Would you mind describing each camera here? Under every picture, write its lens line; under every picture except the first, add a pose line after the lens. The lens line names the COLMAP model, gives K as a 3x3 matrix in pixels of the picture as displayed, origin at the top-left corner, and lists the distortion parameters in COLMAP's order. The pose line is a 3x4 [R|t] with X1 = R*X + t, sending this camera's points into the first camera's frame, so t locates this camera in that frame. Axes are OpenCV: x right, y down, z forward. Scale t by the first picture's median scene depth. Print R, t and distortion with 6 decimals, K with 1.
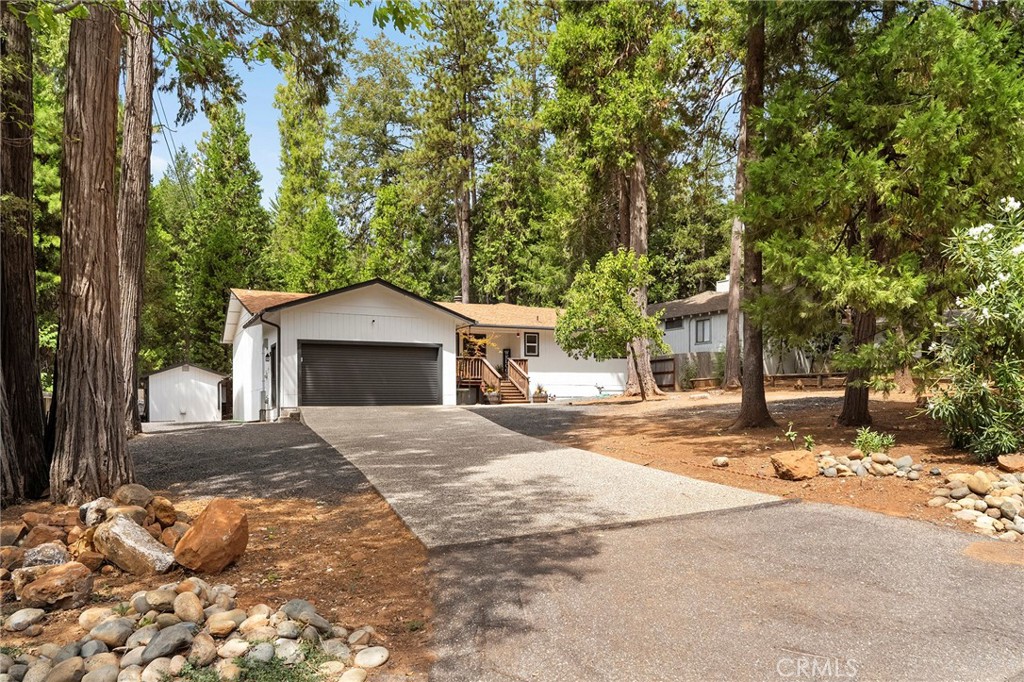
lens RADIAL K [[757.1, 0, 495.8], [0, 757.1, 391.1], [0, 0, 1]] dist [0.006119, -0.004000]
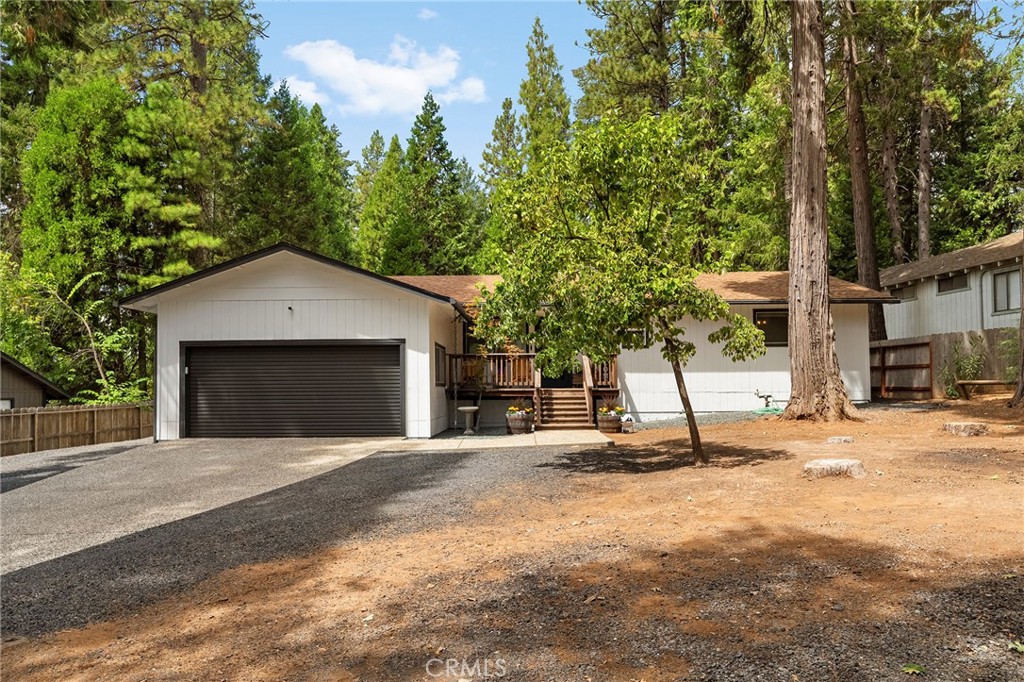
lens RADIAL K [[636.5, 0, 504.4], [0, 636.5, 347.7], [0, 0, 1]] dist [0.010343, -0.000244]
pose [[0.880904, -0.021882, -0.472789, 0.168704], [0.010456, 0.999587, -0.026782, -0.027508], [0.473180, 0.018649, 0.880768, 0.393281]]
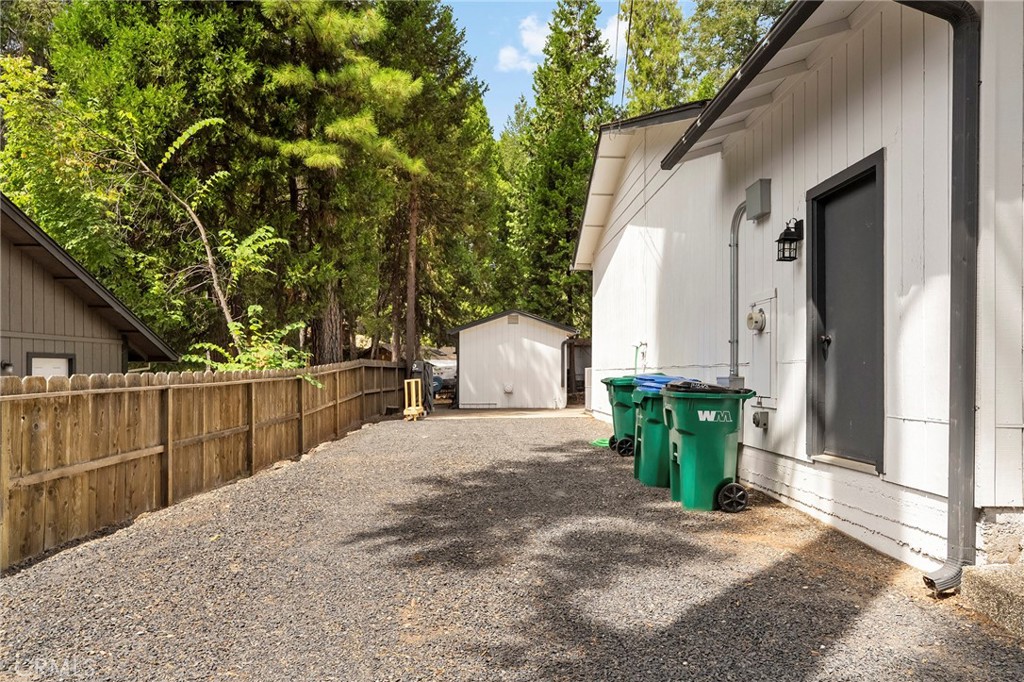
lens RADIAL K [[636.5, 0, 514.5], [0, 636.5, 341.5], [0, 0, 1]] dist [0.010343, -0.000244]
pose [[0.917782, 0.006196, -0.397036, -0.197675], [-0.010118, 0.999919, -0.007783, -0.007957], [0.396955, 0.011160, 0.917770, 0.513857]]
